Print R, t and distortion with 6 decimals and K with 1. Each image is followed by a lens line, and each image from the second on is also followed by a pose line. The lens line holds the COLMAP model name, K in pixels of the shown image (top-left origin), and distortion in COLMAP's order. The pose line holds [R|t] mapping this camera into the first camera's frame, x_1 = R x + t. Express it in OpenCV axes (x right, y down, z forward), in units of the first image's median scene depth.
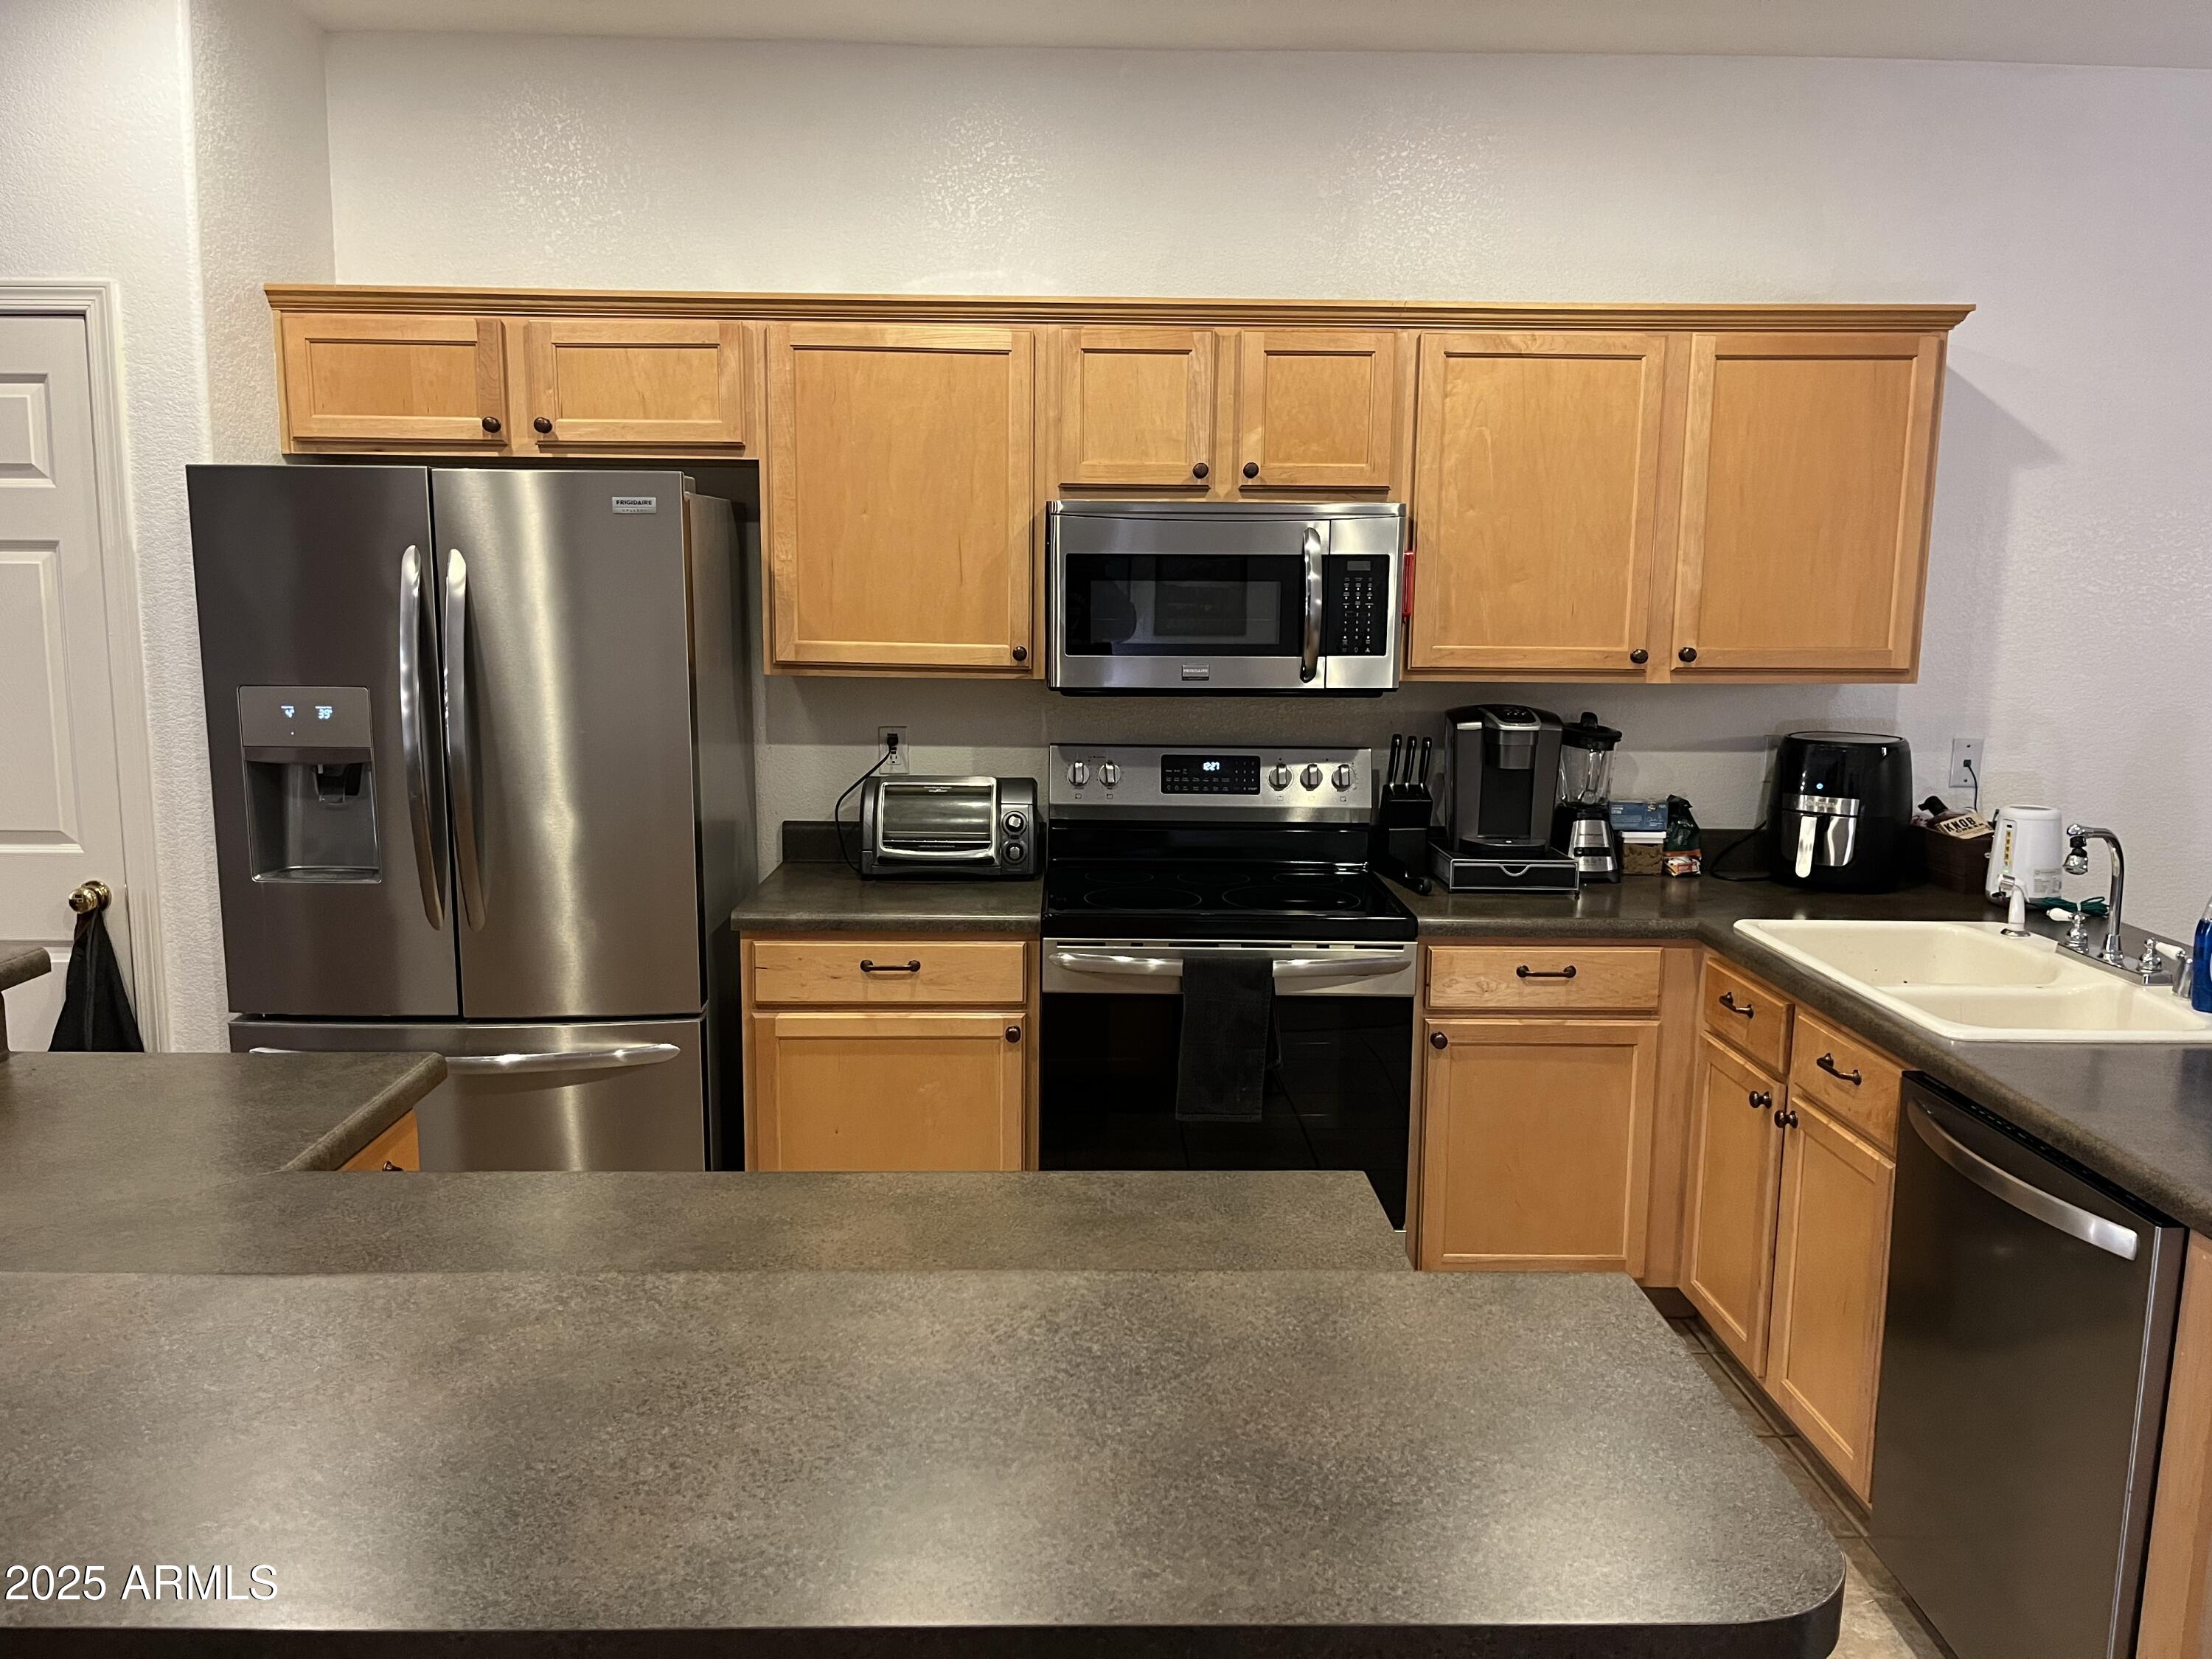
lens RADIAL K [[1664.5, 0, 1103.8], [0, 1664.5, 819.3], [0, 0, 1]] dist [0.074014, -0.098994]
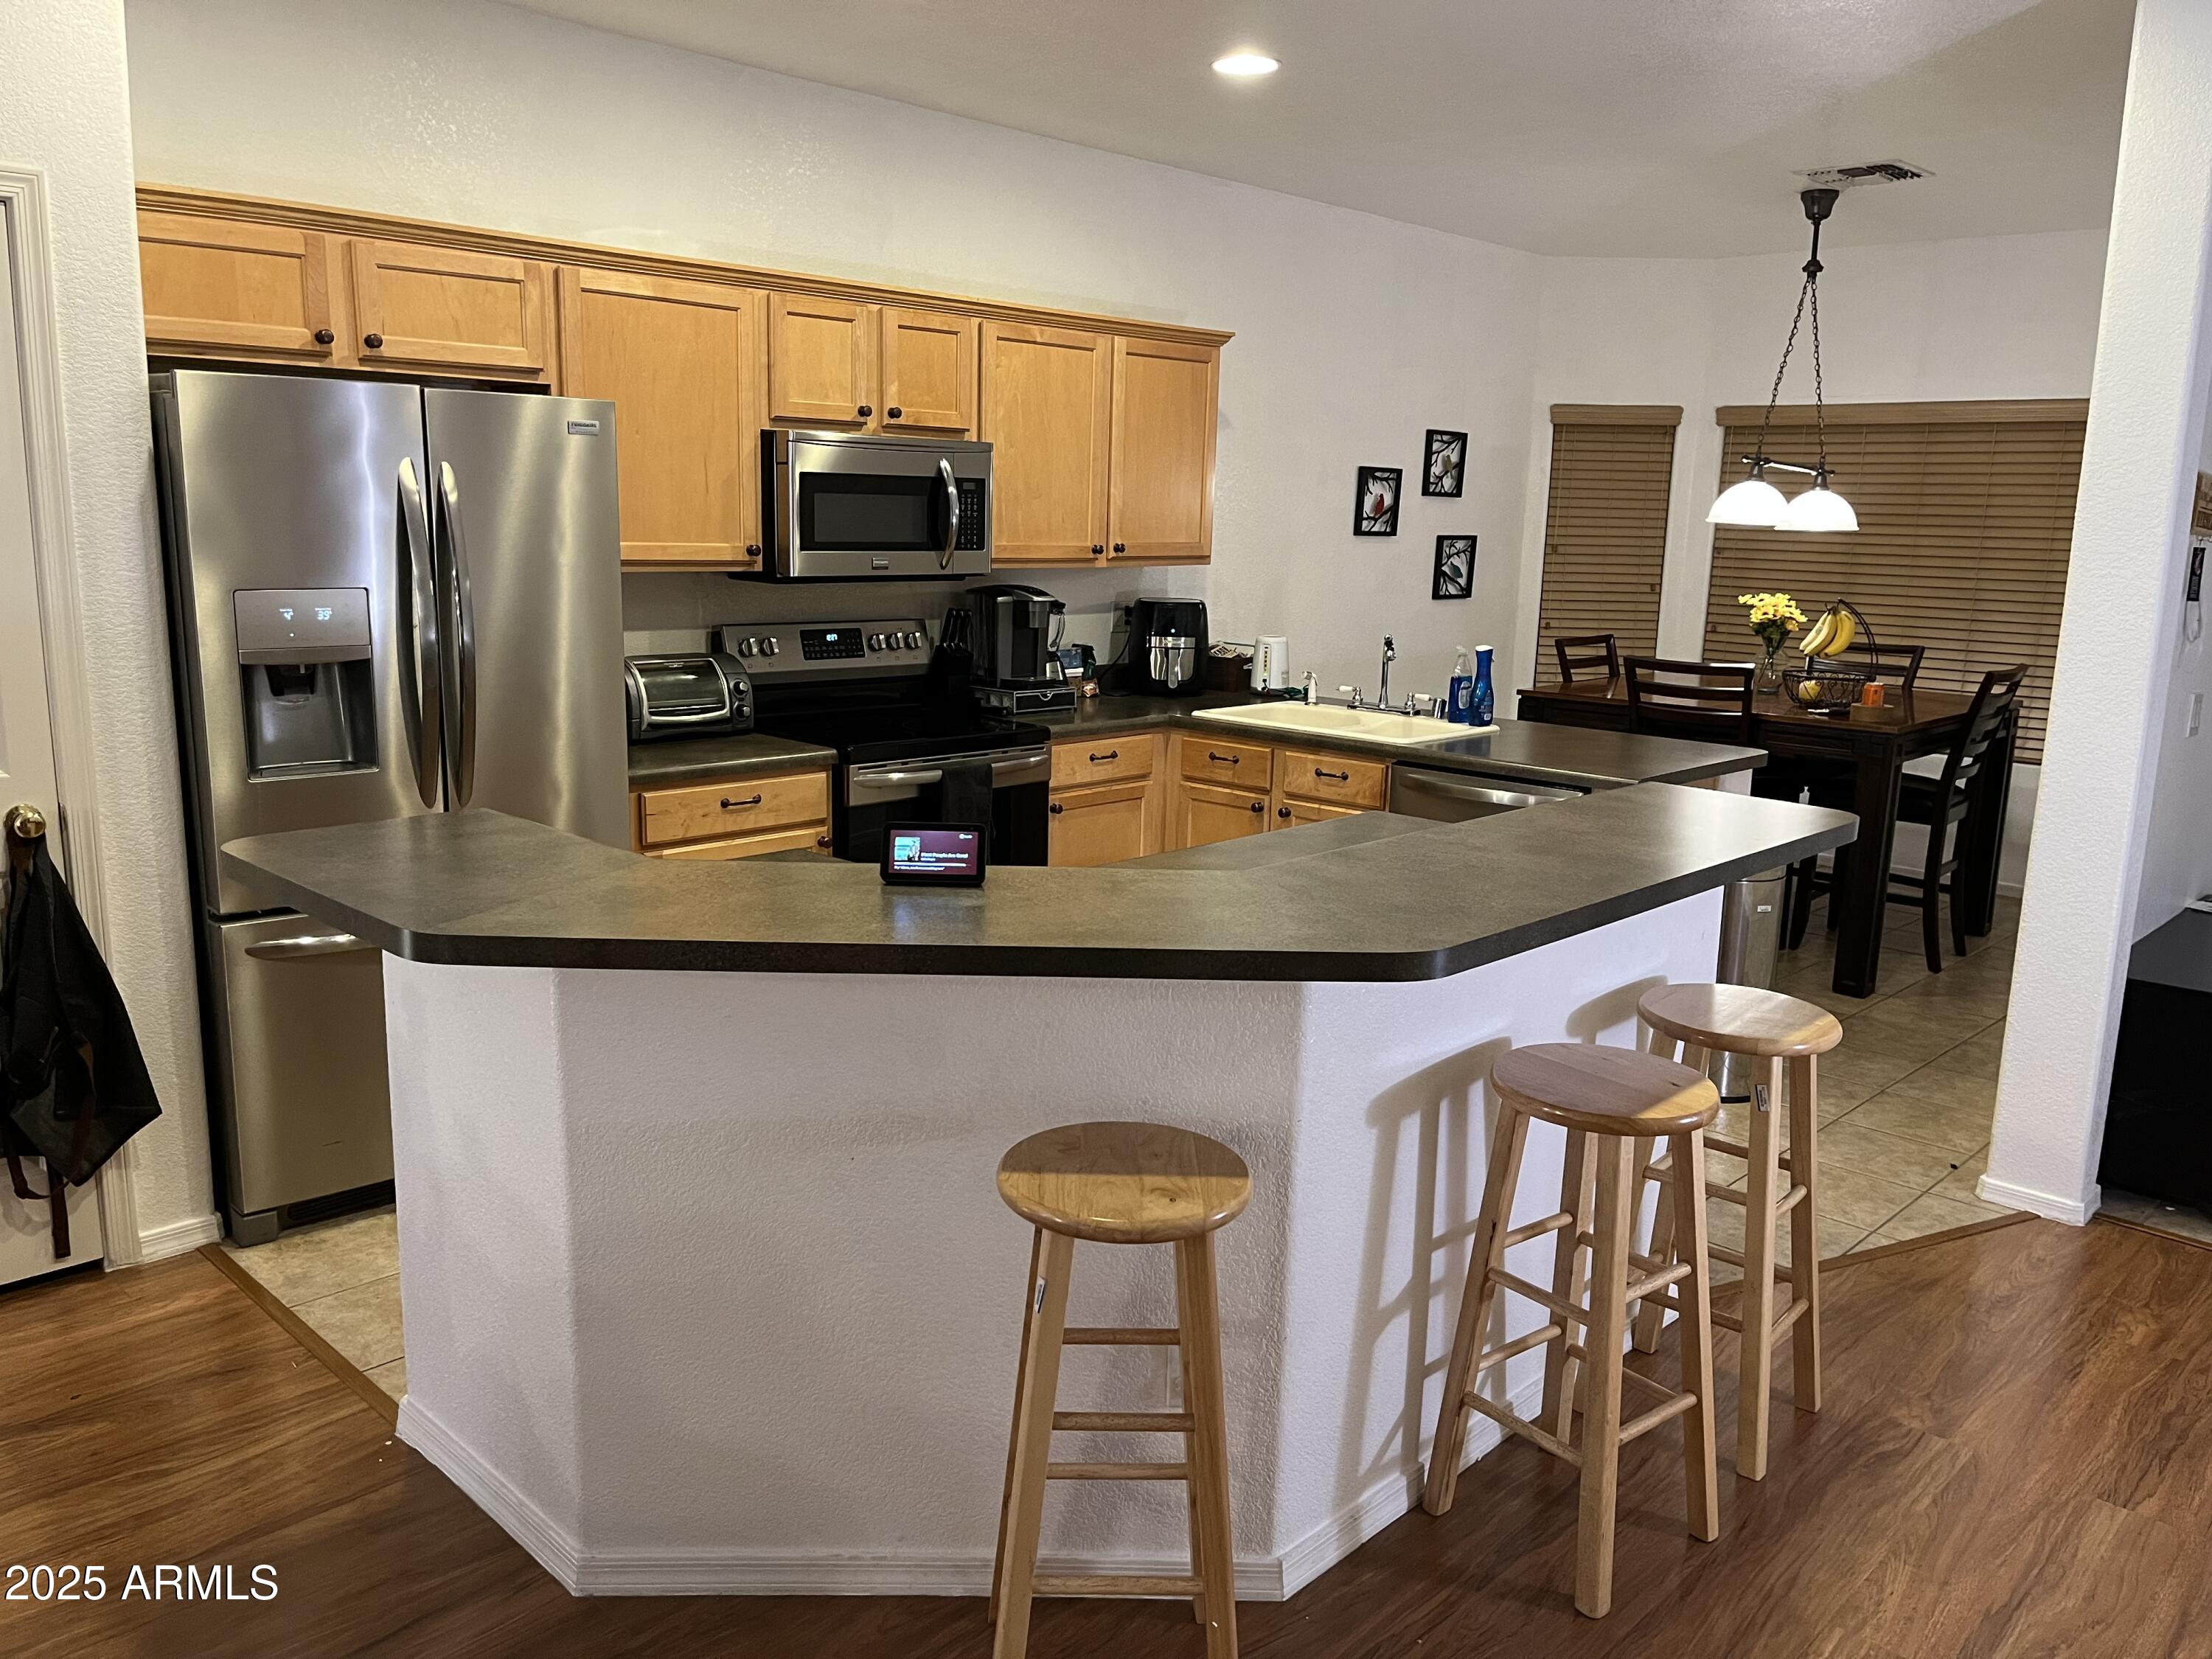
lens RADIAL K [[1664.5, 0, 1103.8], [0, 1664.5, 819.3], [0, 0, 1]] dist [0.074014, -0.098994]
pose [[0.711246, -0.124266, 0.691872, -0.772698], [0.085242, 0.992234, 0.090585, 0.009801], [-0.697755, -0.005452, 0.716316, -0.093087]]
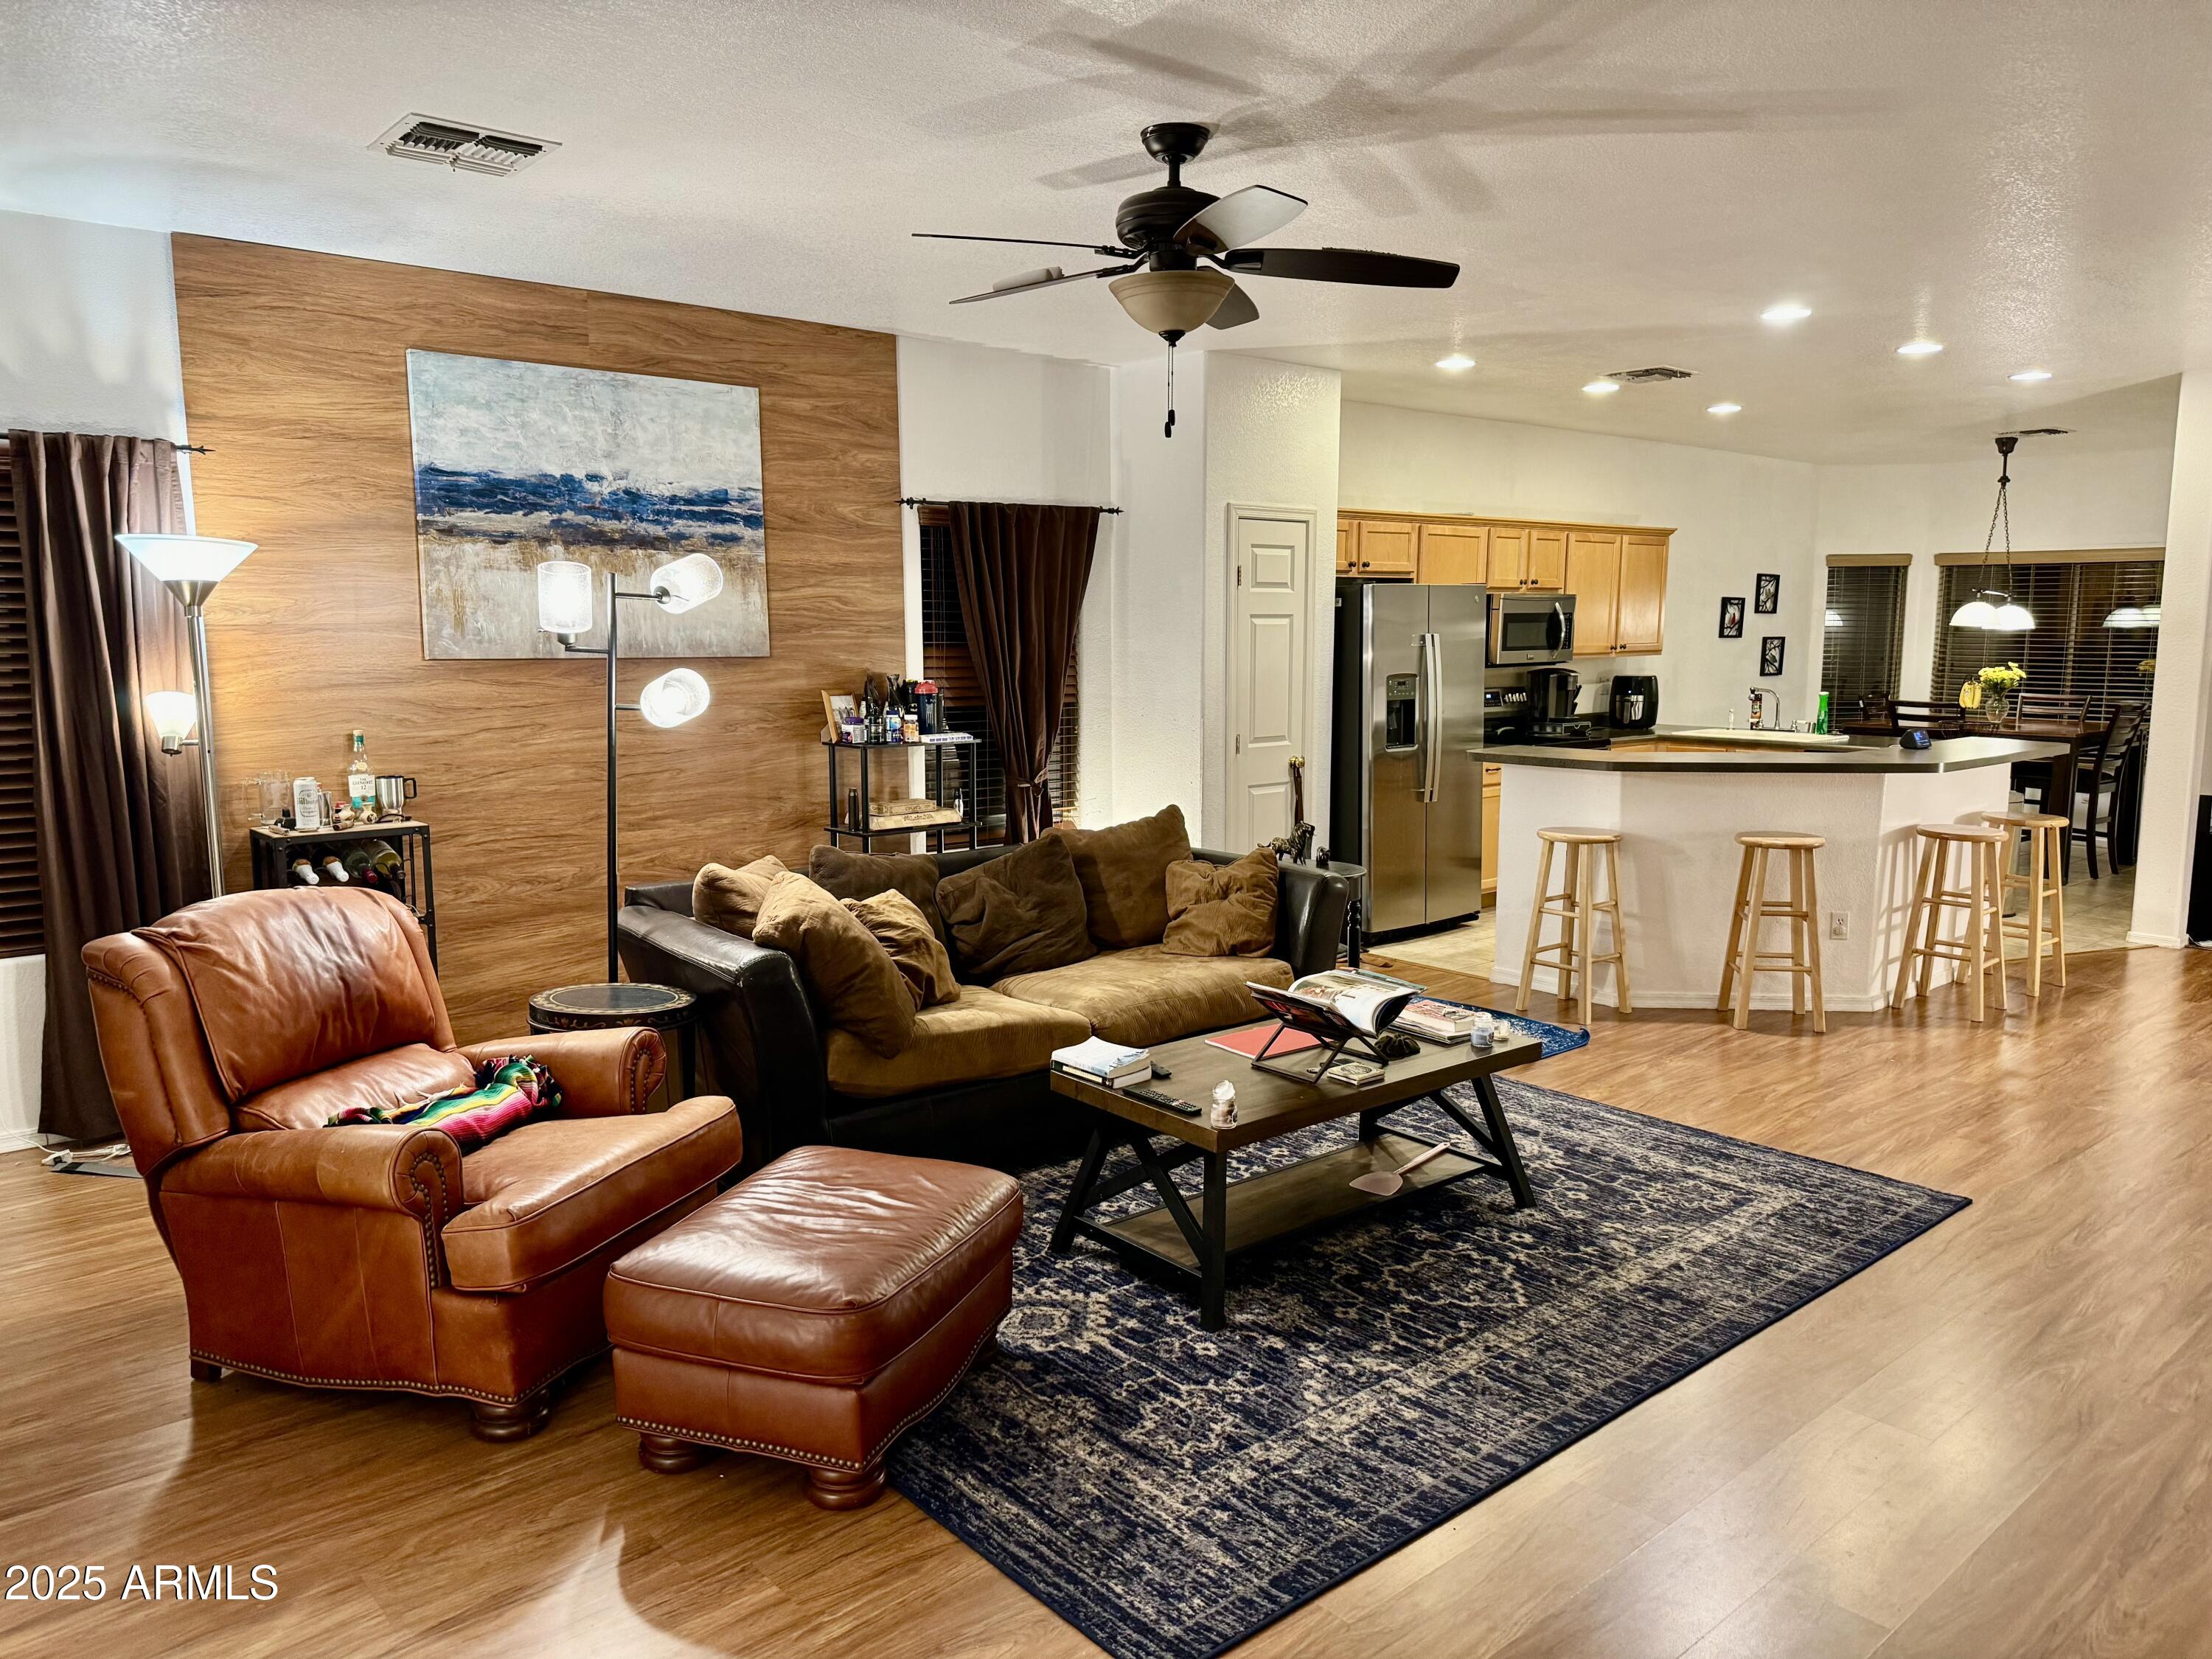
lens RADIAL K [[1538.9, 0, 1106.0], [0, 1538.9, 829.5], [0, 0, 1]] dist [0.034370, -0.054161]
pose [[0.777550, -0.096250, 0.621411, -2.056855], [0.108302, 0.993947, 0.018437, 0.071084], [-0.619425, 0.052964, 0.783267, -0.513908]]
